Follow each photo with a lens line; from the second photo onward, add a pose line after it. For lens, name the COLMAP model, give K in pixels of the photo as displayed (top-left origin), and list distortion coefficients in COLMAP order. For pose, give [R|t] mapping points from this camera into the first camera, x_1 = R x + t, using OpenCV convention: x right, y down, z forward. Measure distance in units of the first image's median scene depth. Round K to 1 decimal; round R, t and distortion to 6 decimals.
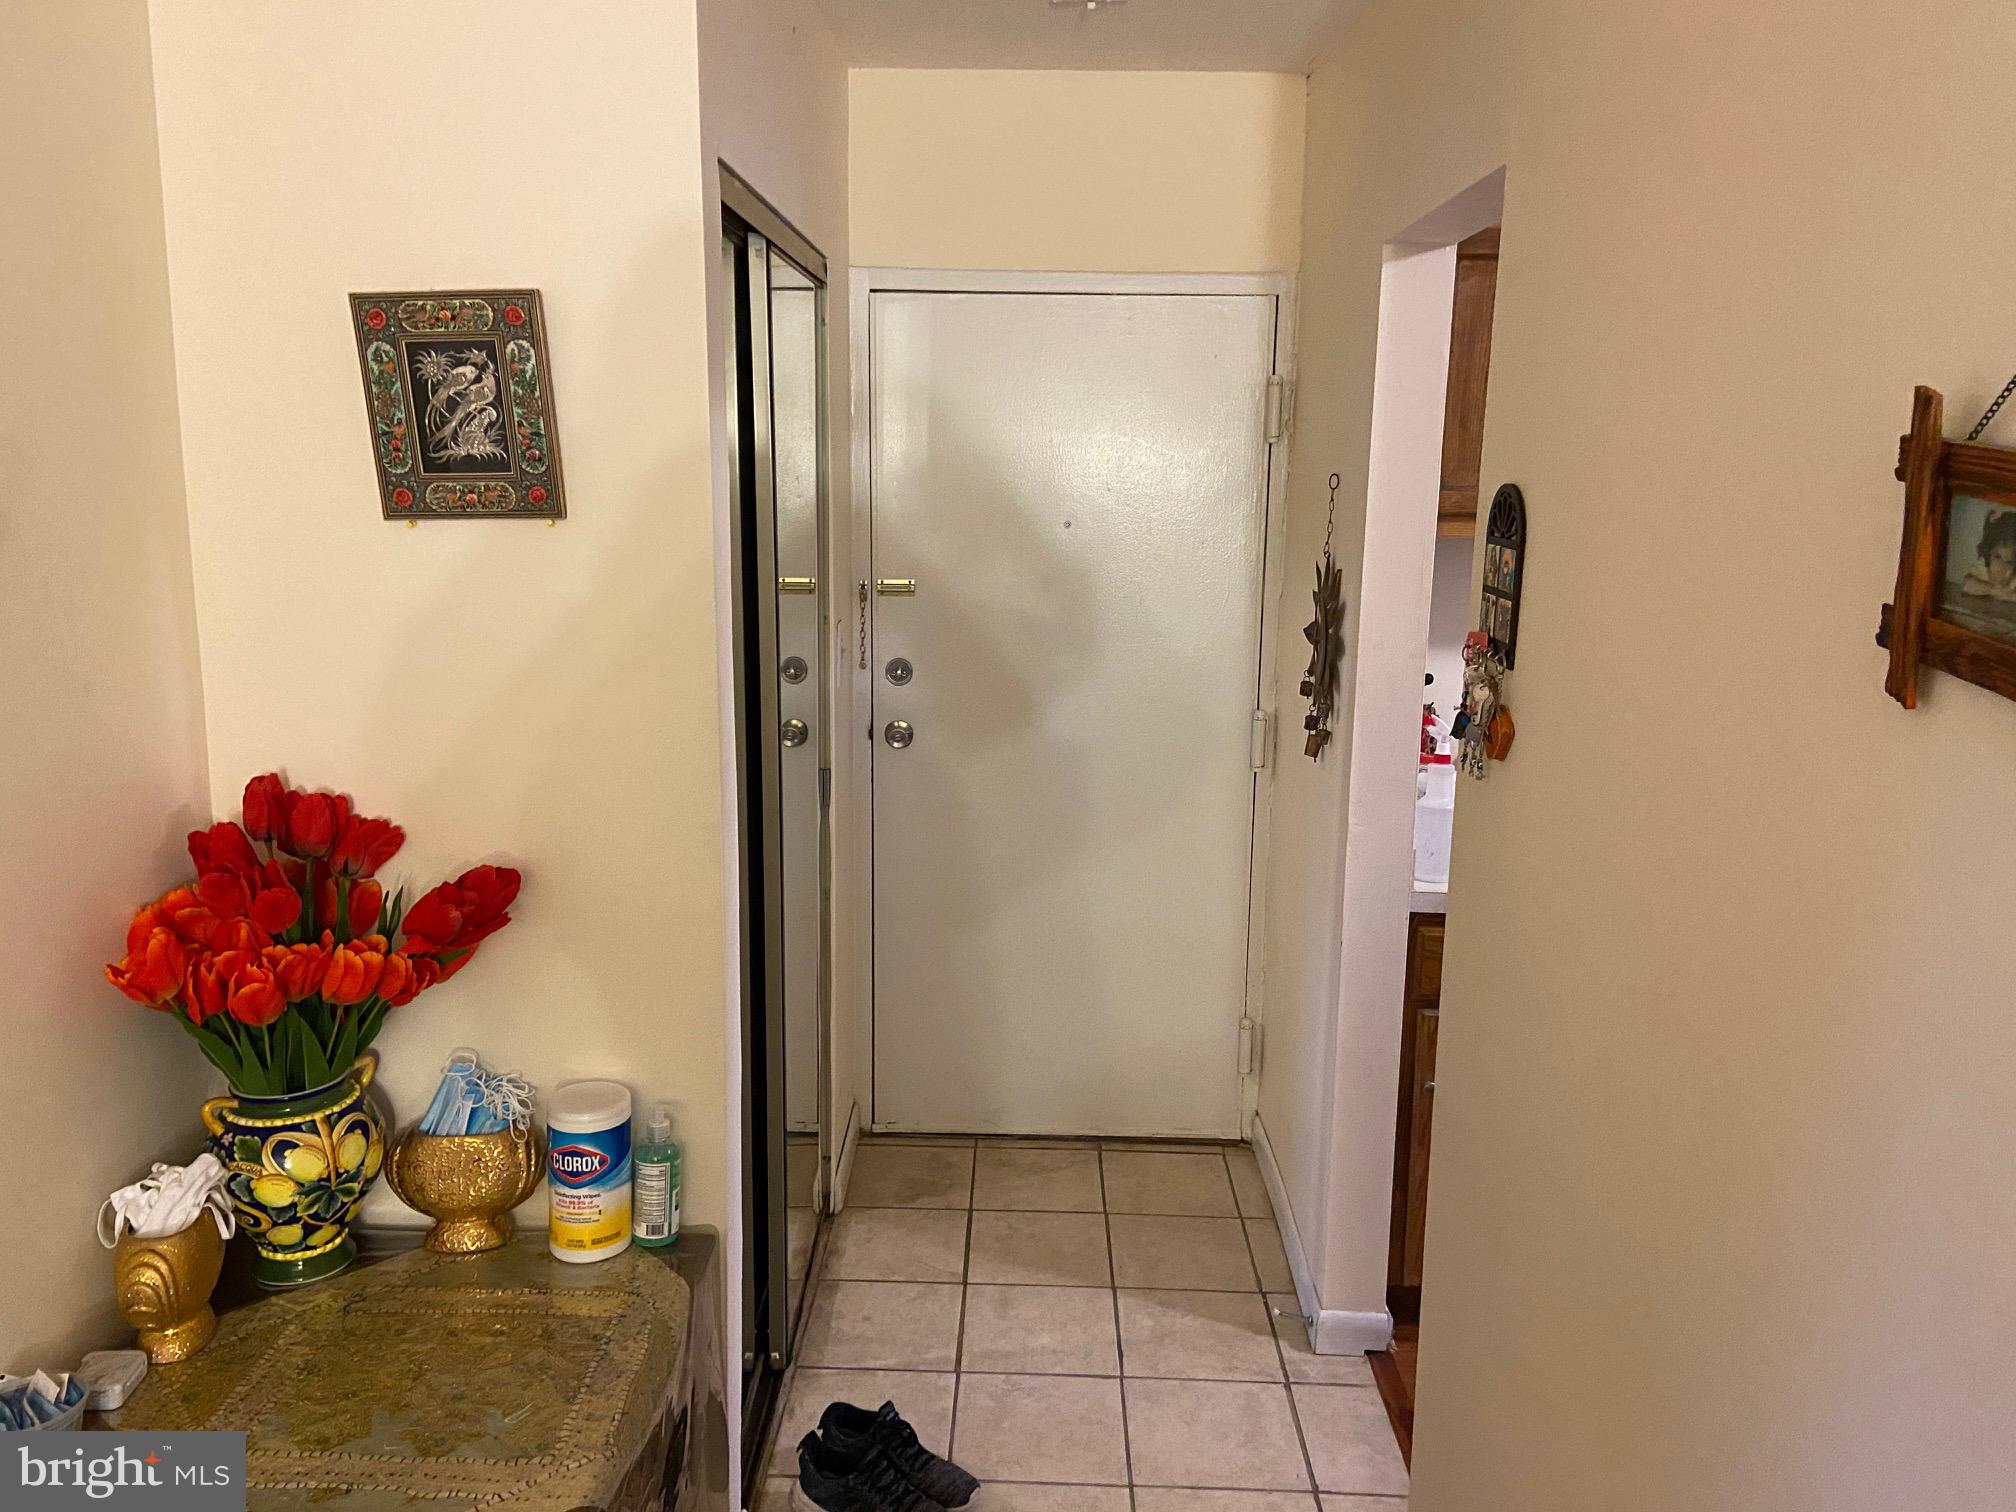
lens RADIAL K [[1524.8, 0, 1005.4], [0, 1524.8, 754.6], [0, 0, 1]] dist [0.107725, -0.129409]
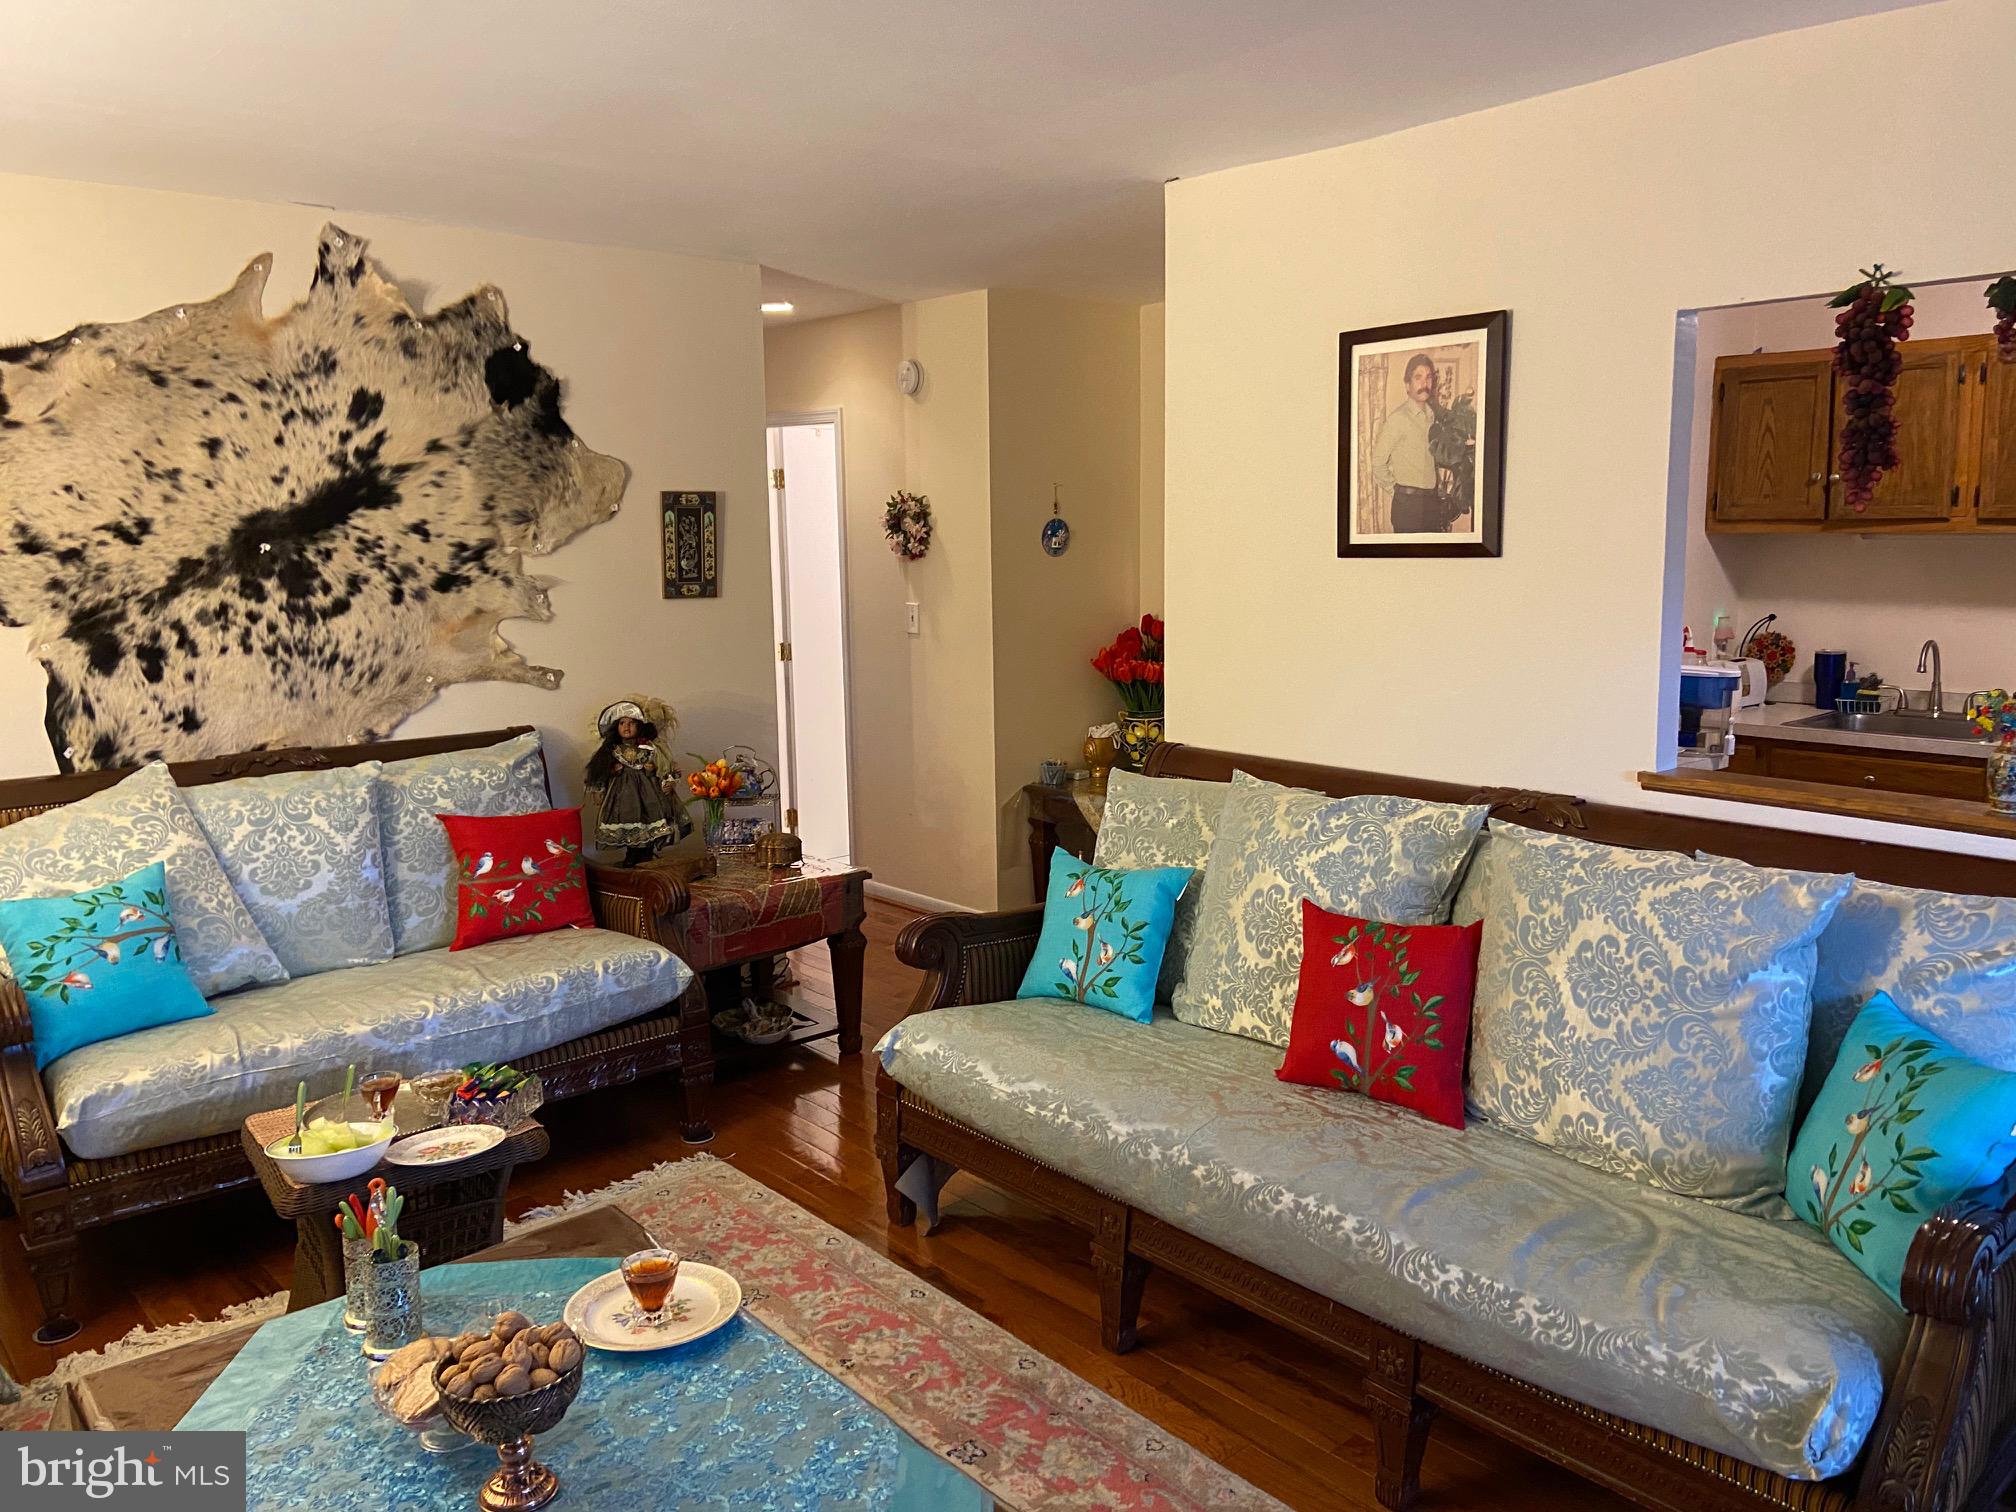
lens RADIAL K [[1524.8, 0, 1009.9], [0, 1524.8, 758.9], [0, 0, 1]] dist [0.107725, -0.129409]
pose [[0.682538, 0.085222, -0.725864, 1.745120], [-0.114856, 0.993345, 0.008626, 0.328246], [0.721768, 0.077482, 0.687784, -1.444767]]
